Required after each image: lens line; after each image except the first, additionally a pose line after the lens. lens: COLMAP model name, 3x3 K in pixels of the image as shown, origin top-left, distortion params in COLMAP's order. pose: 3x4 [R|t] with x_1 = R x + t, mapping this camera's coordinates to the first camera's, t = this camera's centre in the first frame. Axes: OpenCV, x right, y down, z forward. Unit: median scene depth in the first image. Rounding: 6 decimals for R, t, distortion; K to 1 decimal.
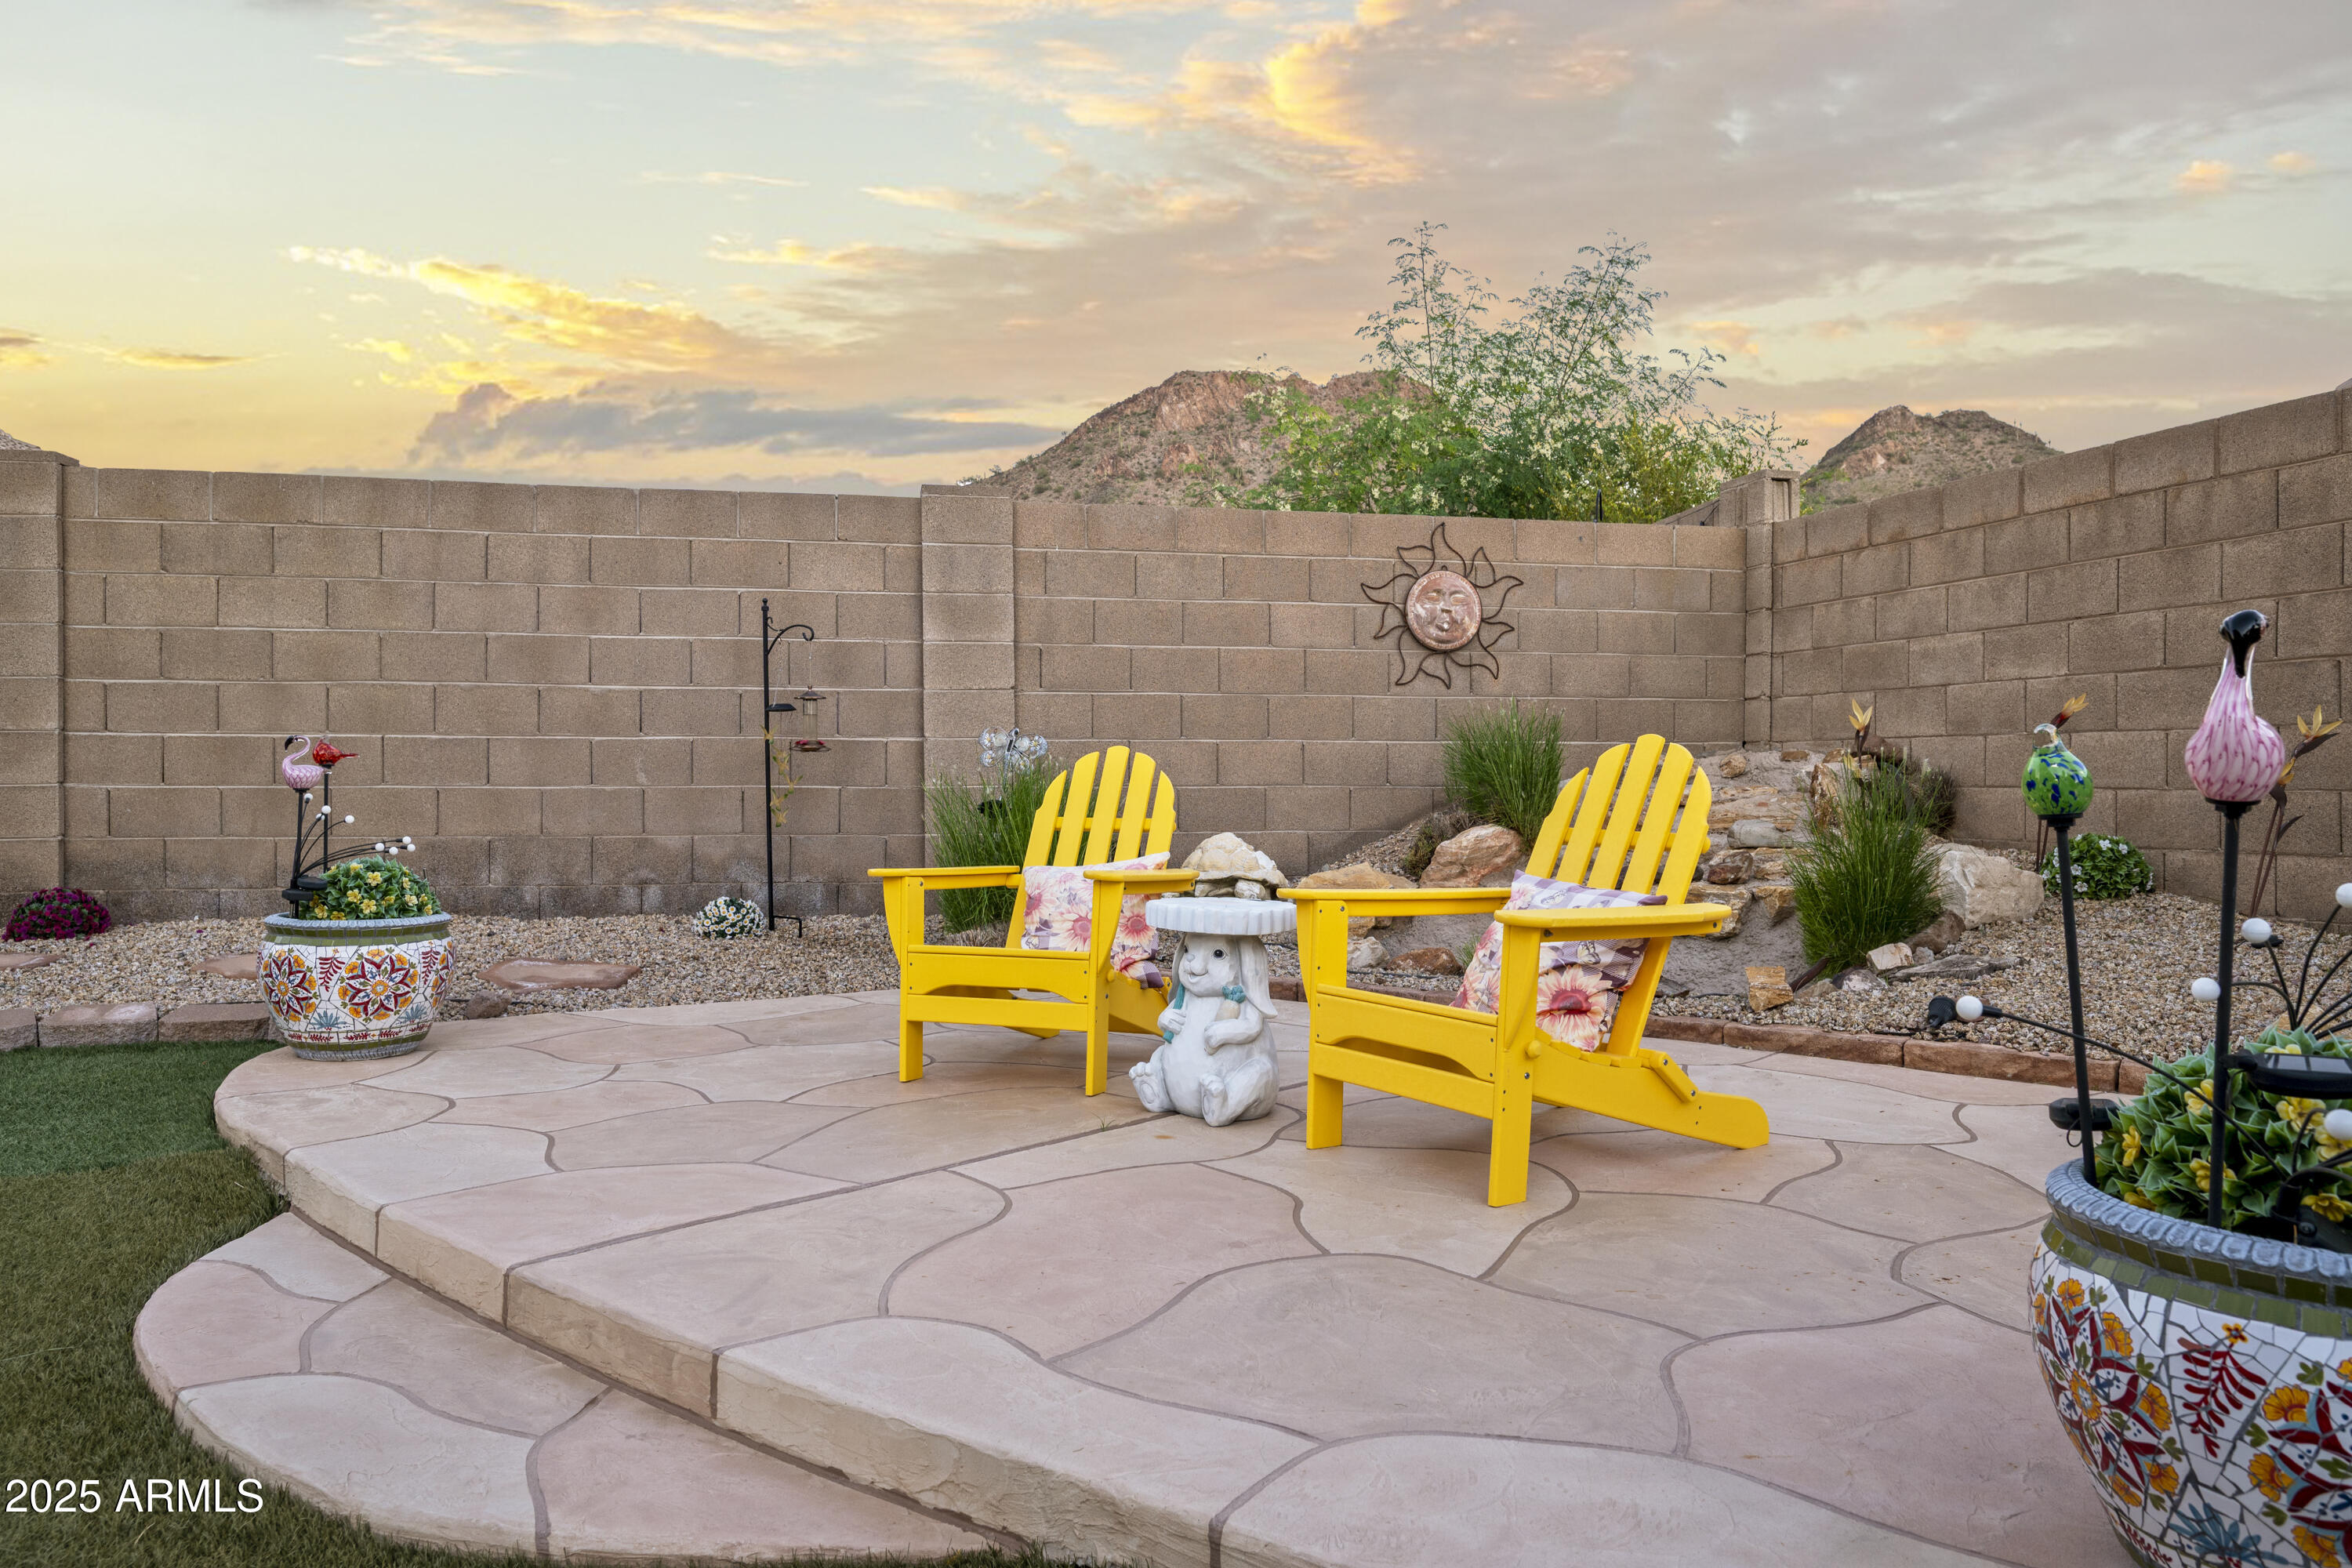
lens RADIAL K [[1565.7, 0, 1165.5], [0, 1565.7, 786.2], [0, 0, 1]] dist [-0.012644, -0.000686]
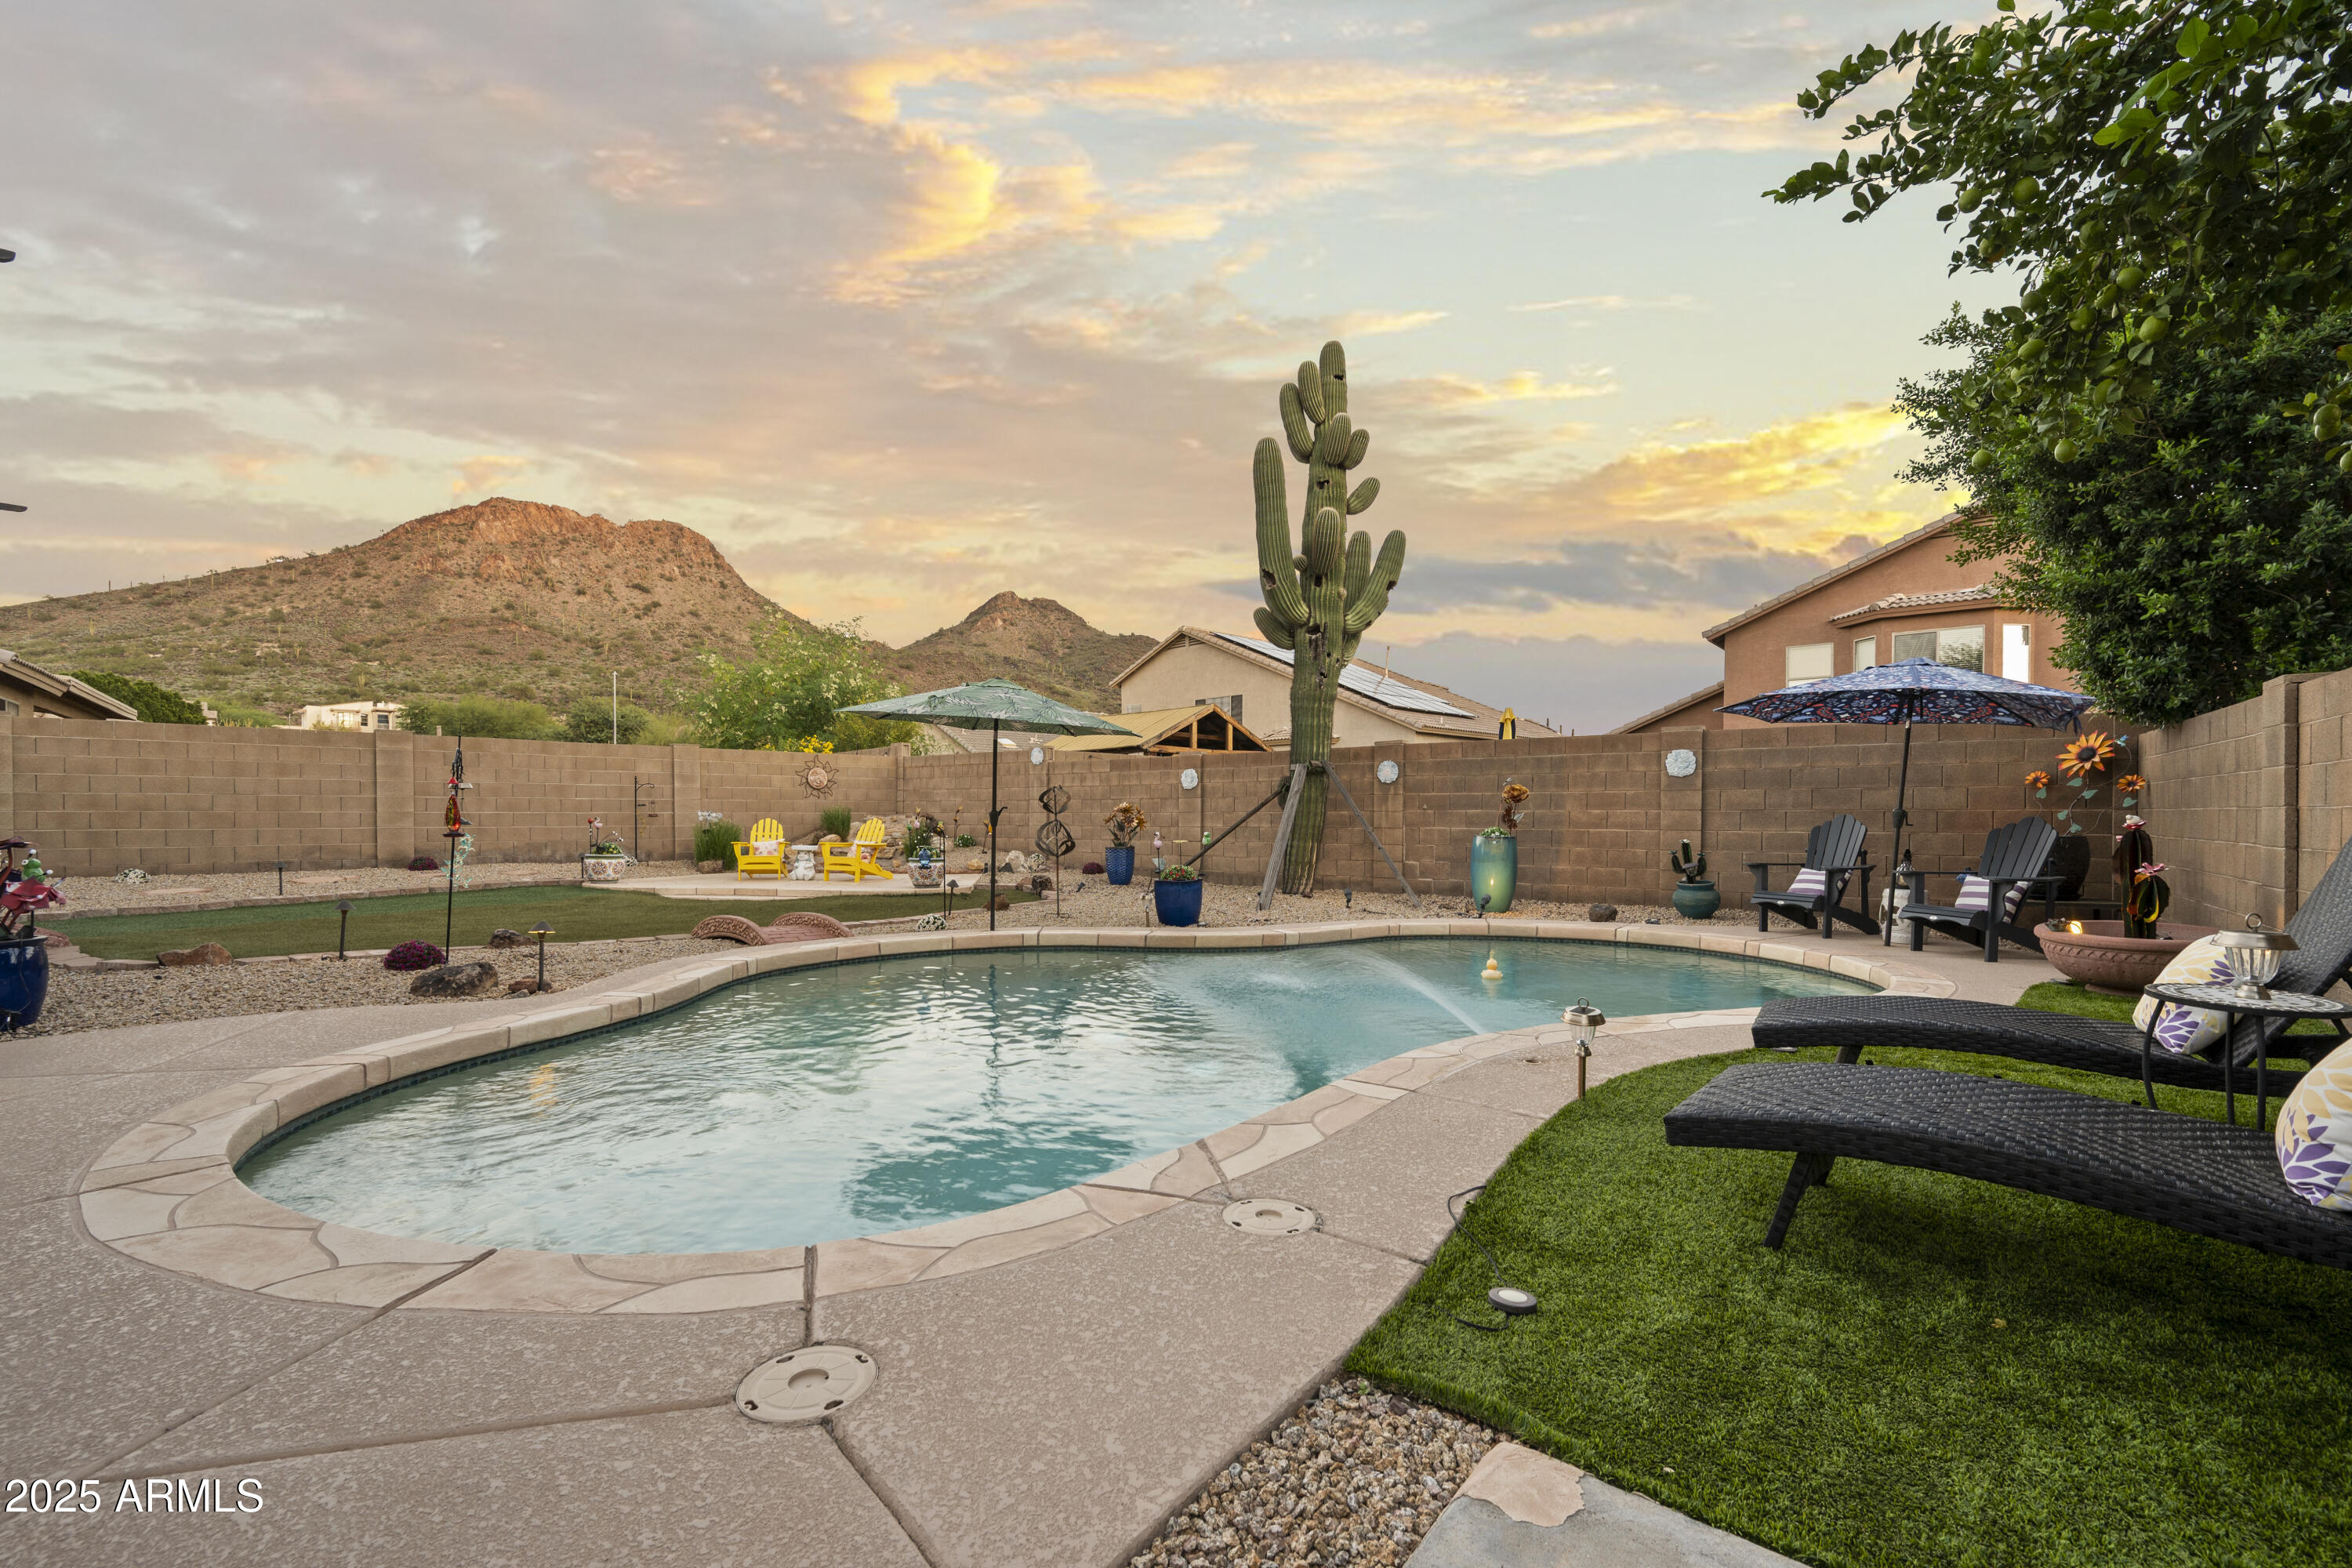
lens RADIAL K [[1012.4, 0, 1191.2], [0, 1012.4, 826.8], [0, 0, 1]] dist [-0.006363, 0.000795]
pose [[0.816887, -0.007829, 0.576745, -0.560410], [0.002291, 0.999944, 0.010330, -0.020166], [-0.576793, -0.007117, 0.816859, -1.715740]]
